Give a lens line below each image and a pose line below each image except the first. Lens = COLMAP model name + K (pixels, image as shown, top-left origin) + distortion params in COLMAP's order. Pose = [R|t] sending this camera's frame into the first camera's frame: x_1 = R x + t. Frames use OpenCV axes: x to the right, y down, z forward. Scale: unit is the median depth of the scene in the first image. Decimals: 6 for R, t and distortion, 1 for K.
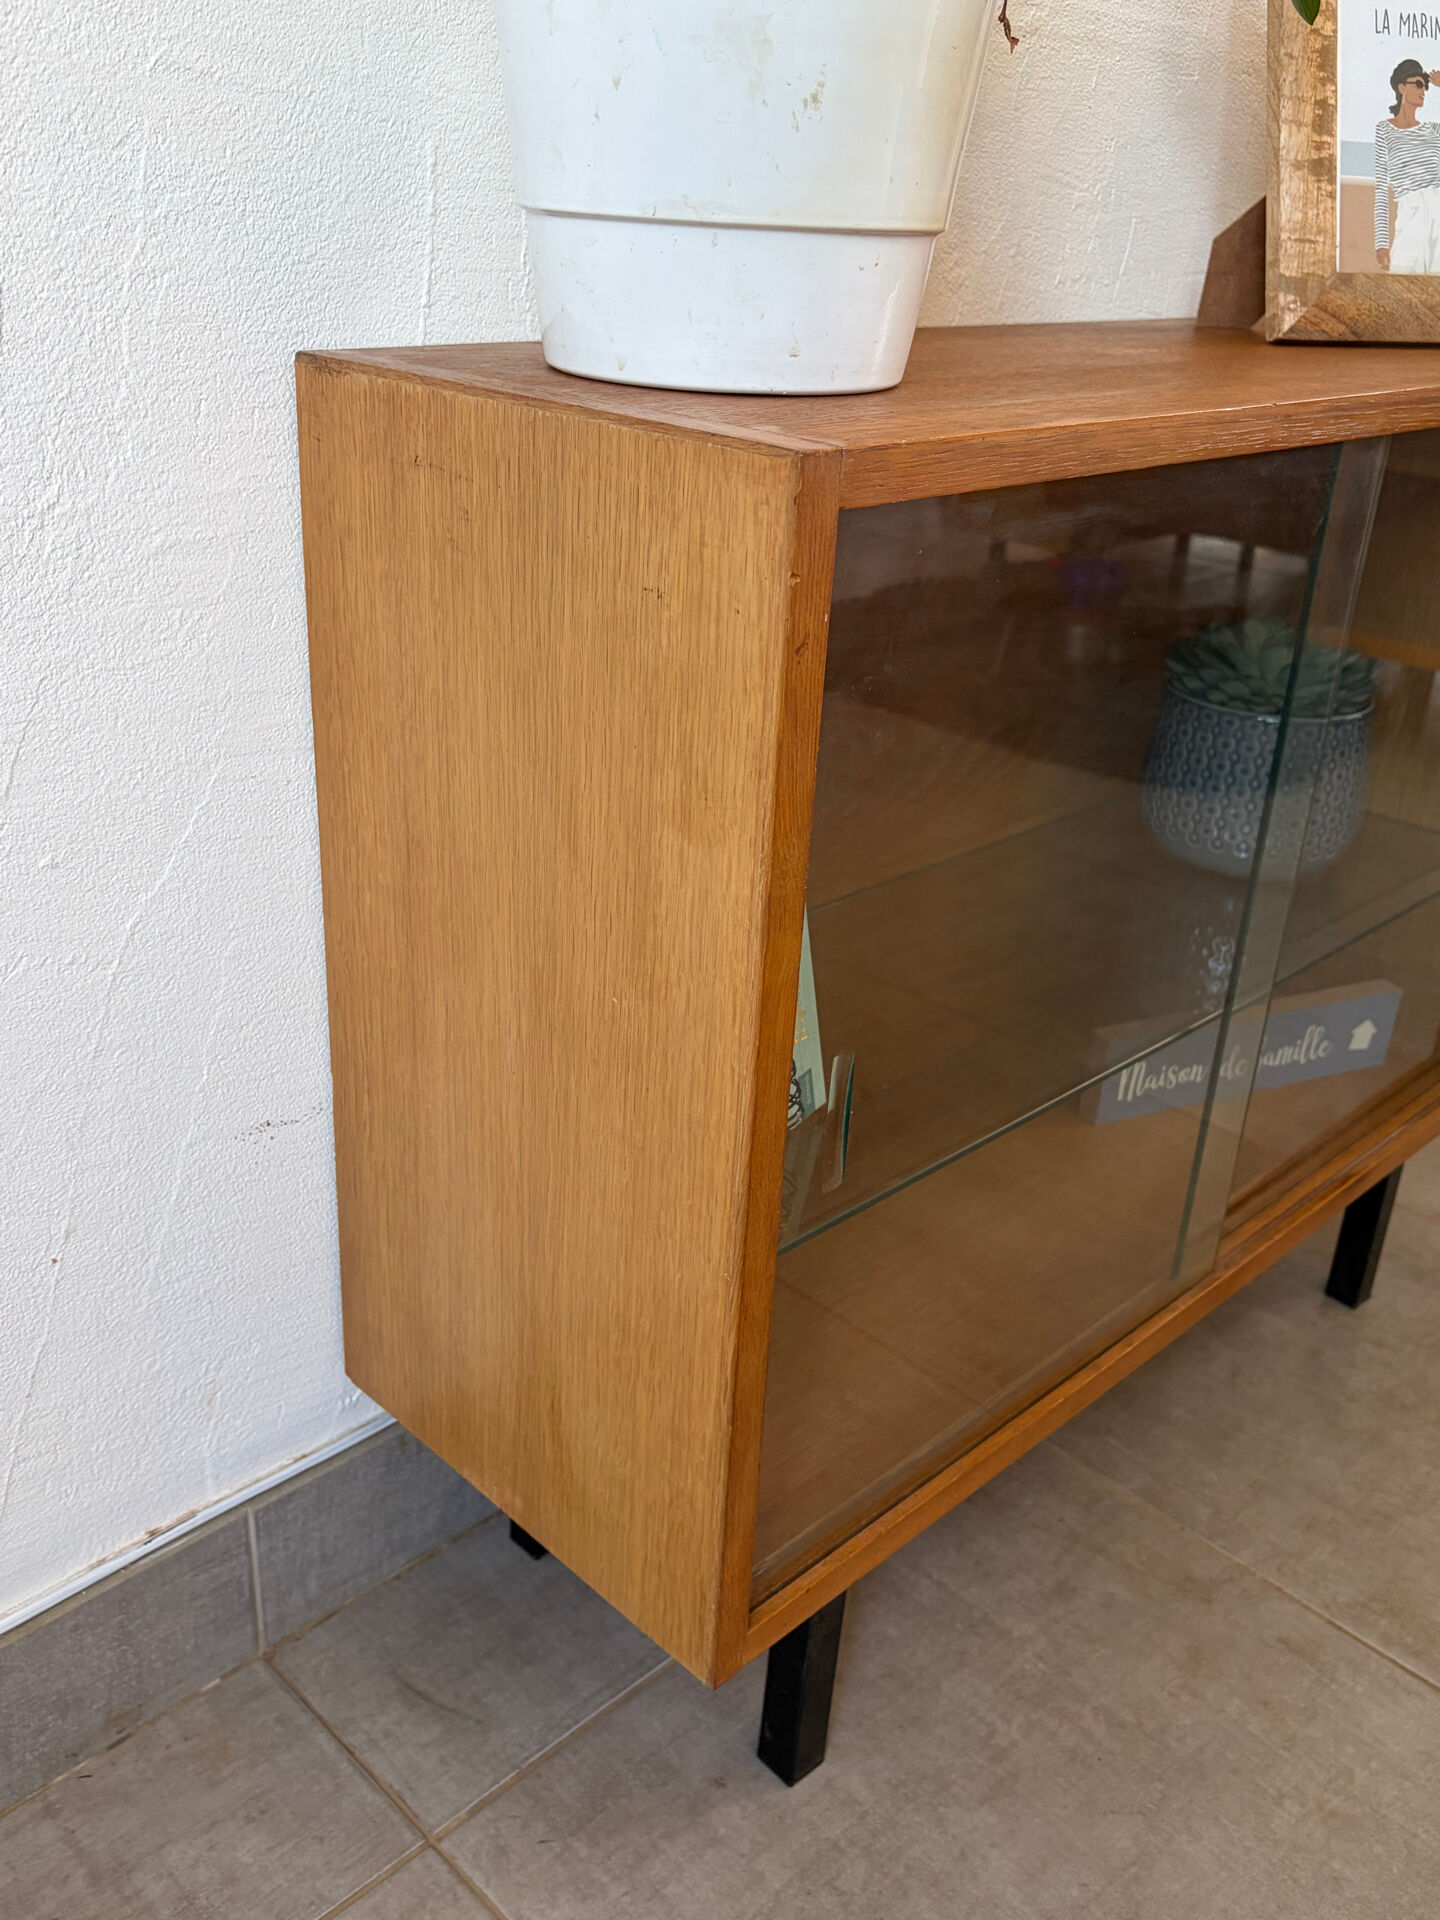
lens RADIAL K [[1696.4, 0, 716.6], [0, 1696.4, 978.3], [0, 0, 1]] dist [0.006410, -0.006970]
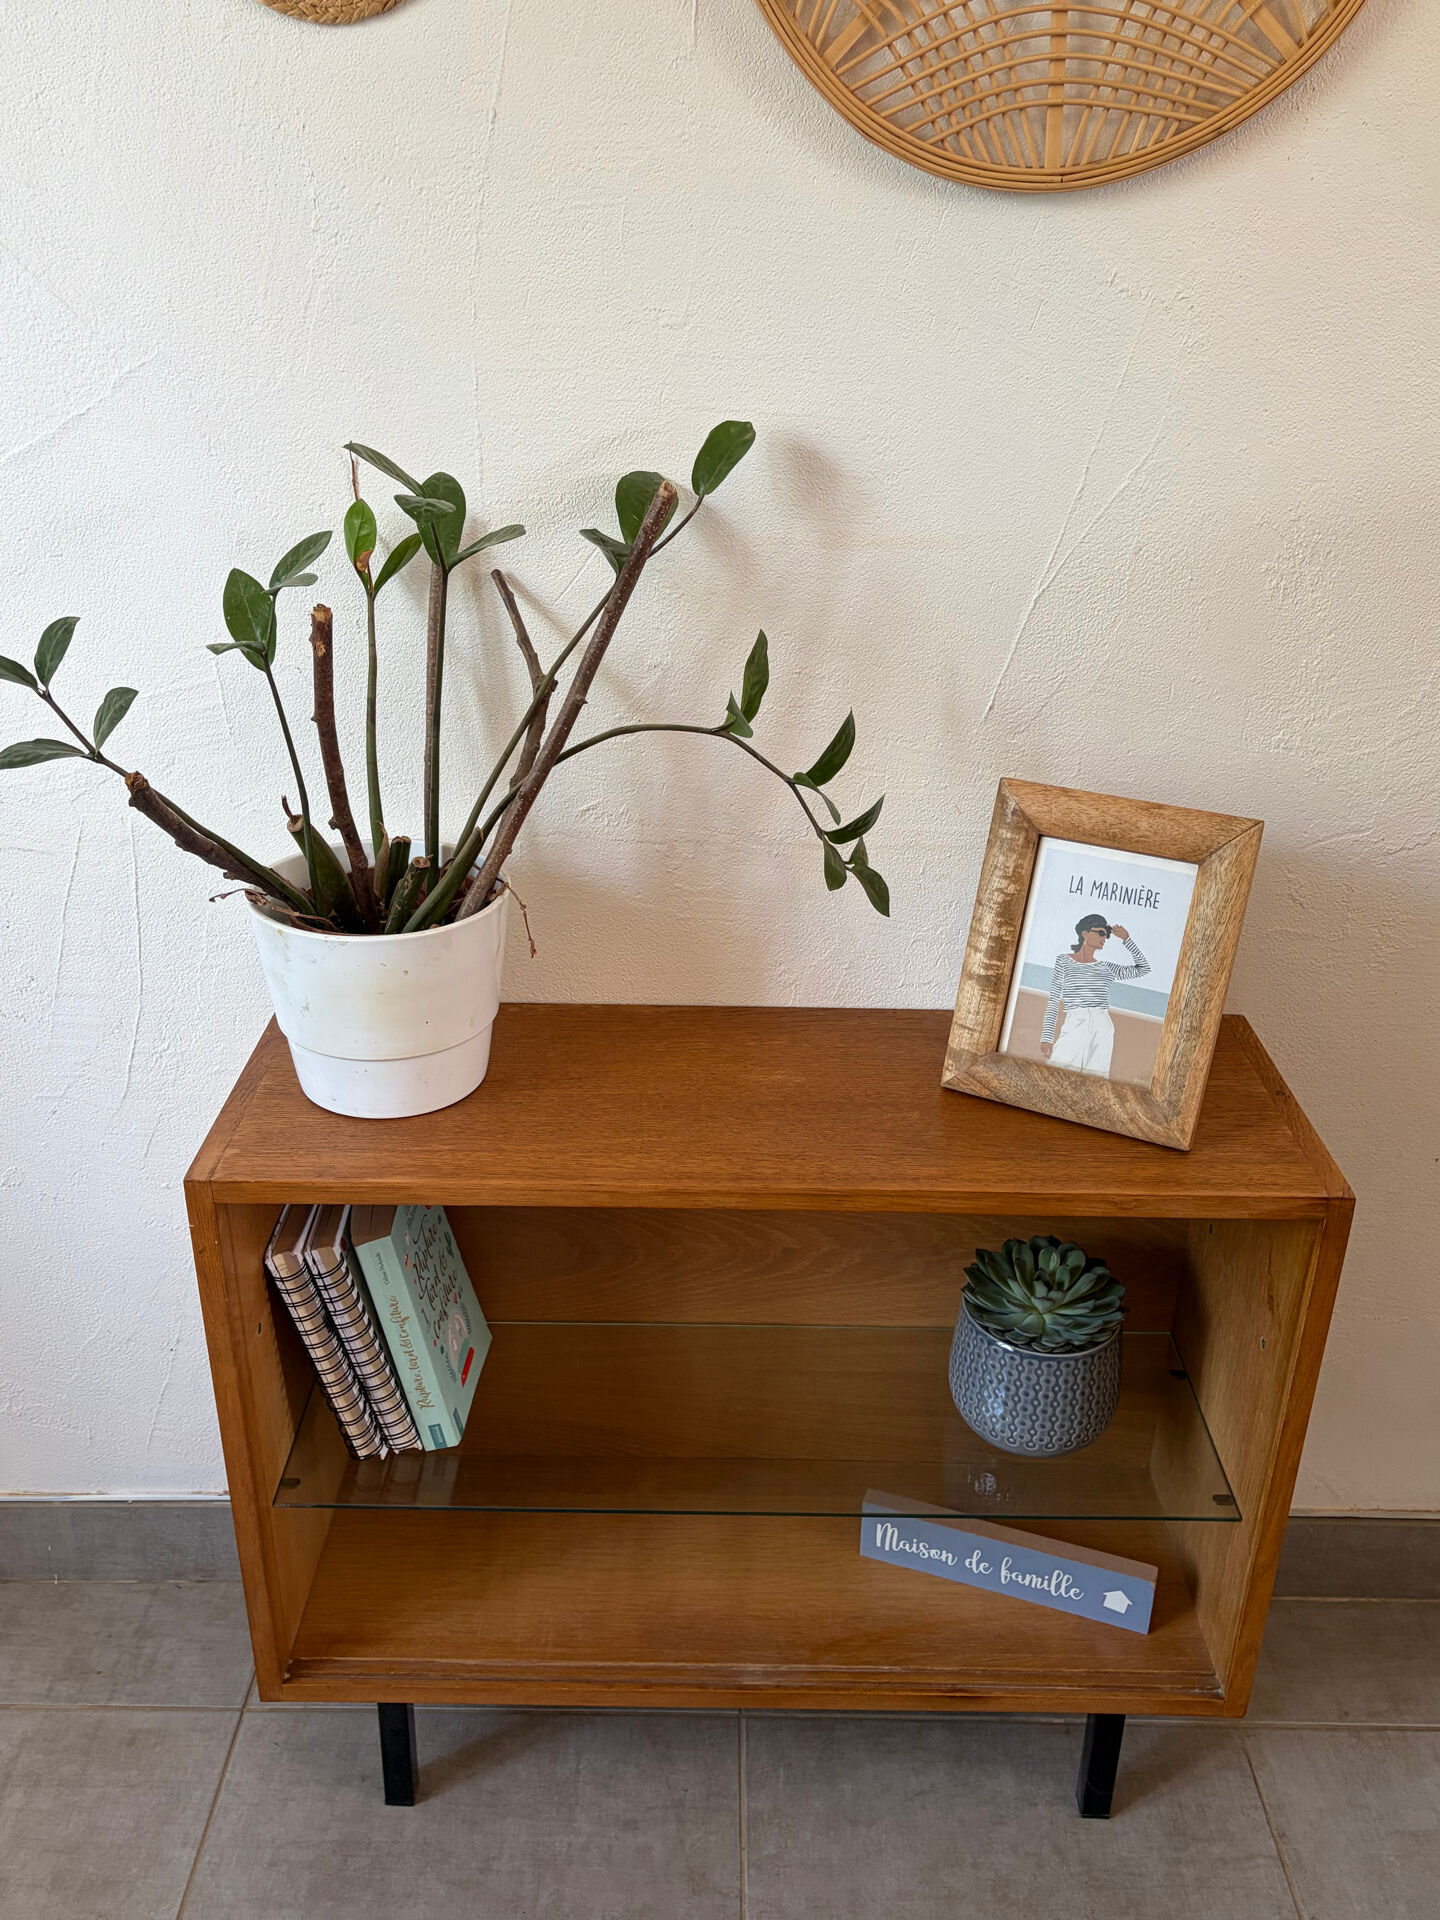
lens RADIAL K [[1624.3, 0, 716.8], [0, 1624.3, 967.1], [0, 0, 1]] dist [0.031225, -0.012505]
pose [[0.708072, 0.270303, -0.652357, 1.032085], [-0.284999, 0.954643, 0.086215, -0.525892], [0.646072, 0.124875, 0.752992, -0.135784]]
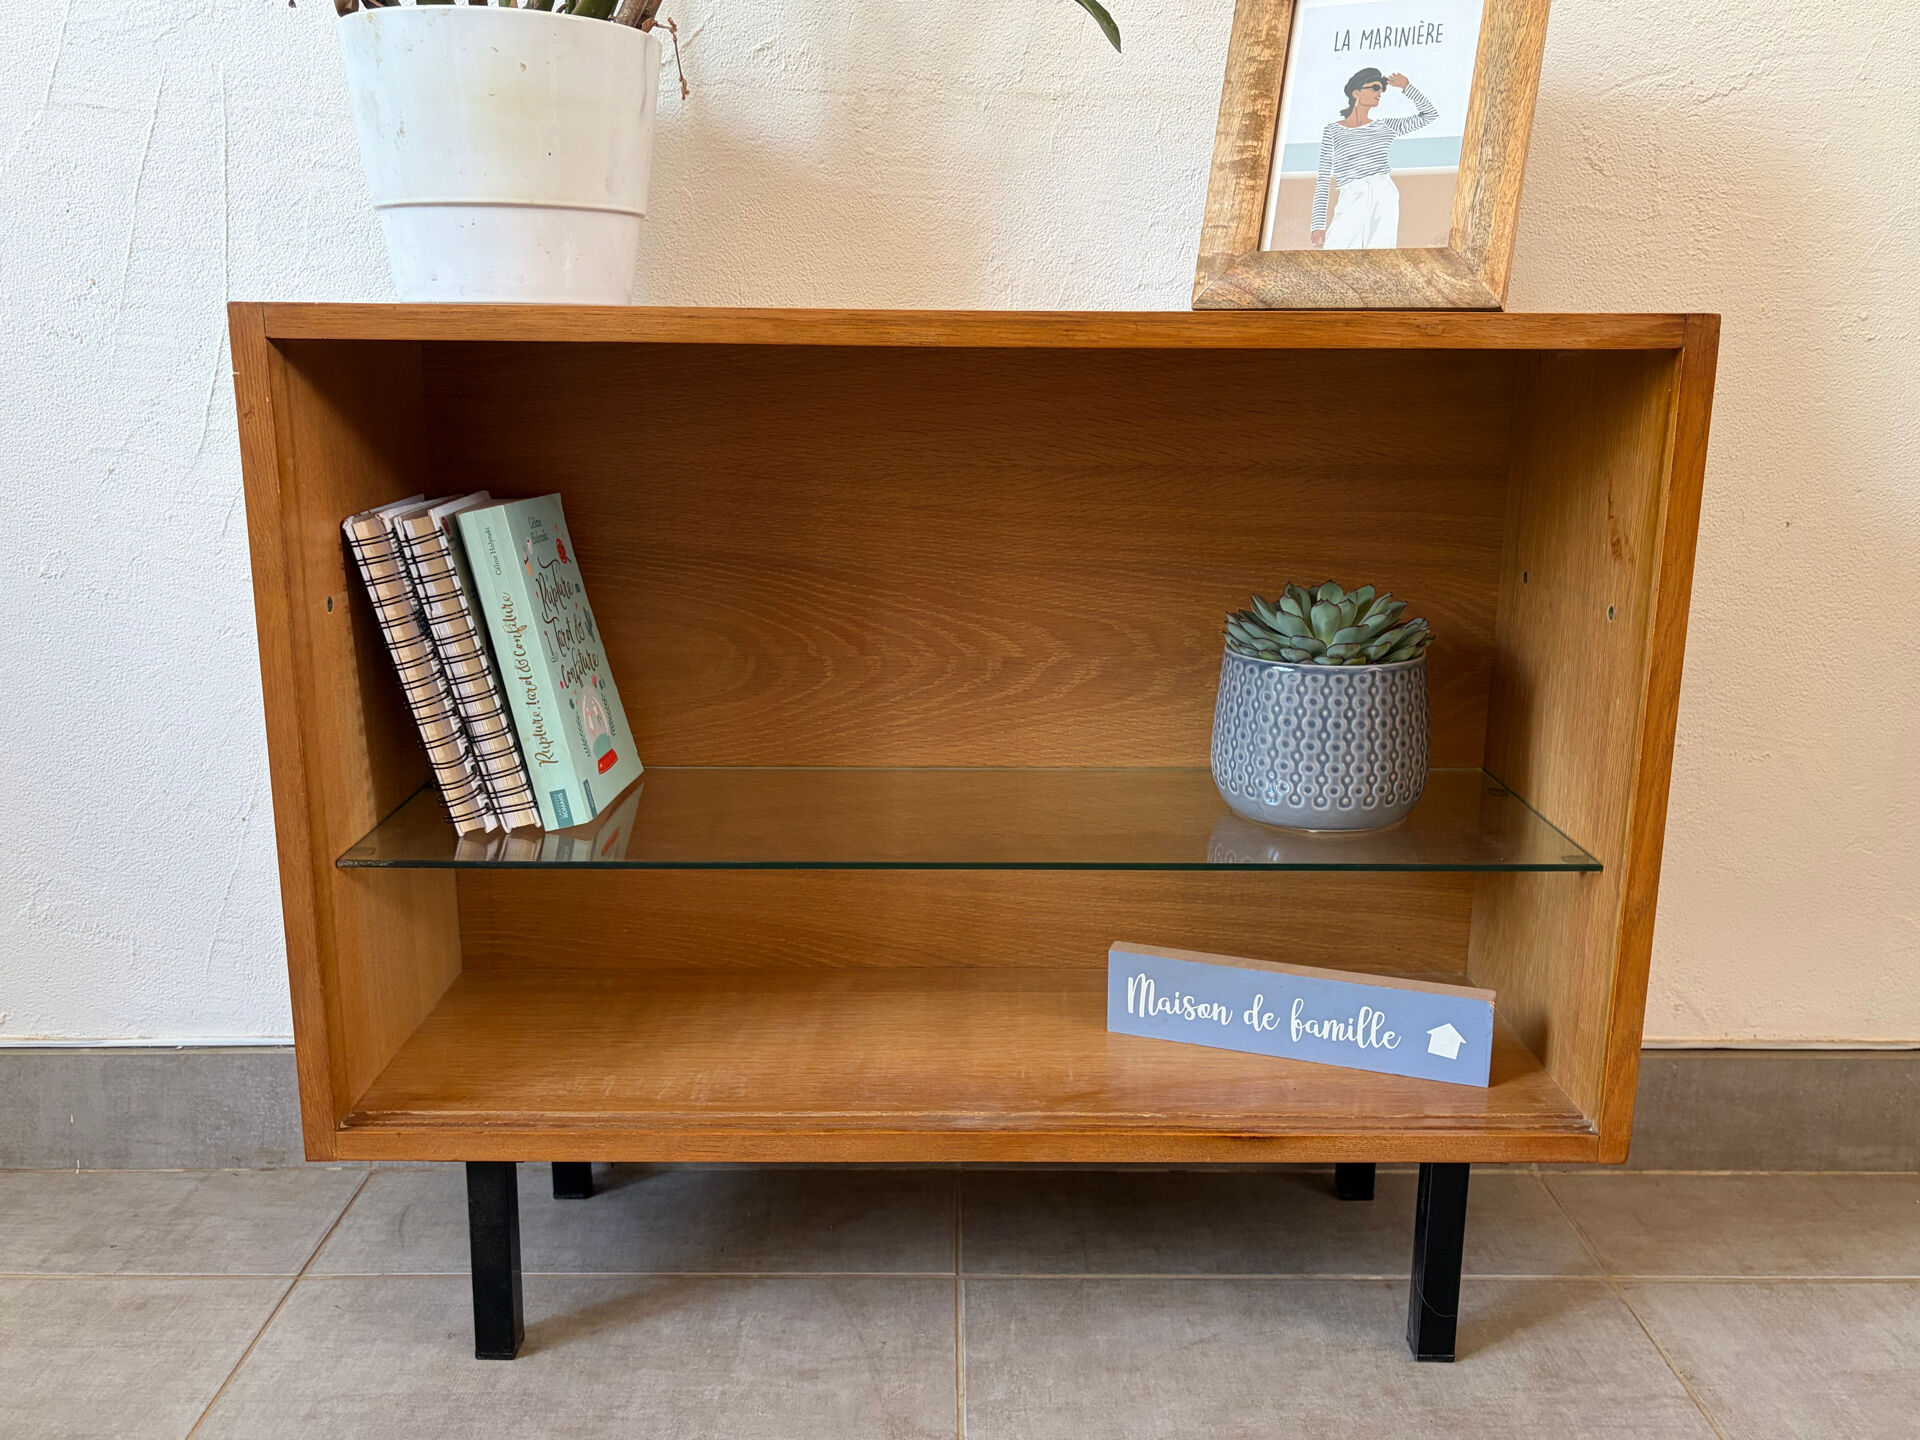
lens RADIAL K [[1624.3, 0, 967.3], [0, 1624.3, 728.1], [0, 0, 1]] dist [0.031225, -0.012505]
pose [[0.719408, 0.115287, -0.684953, 0.990987], [-0.274127, 0.953207, -0.127479, 0.070432], [0.638206, 0.279474, 0.717348, 0.197076]]
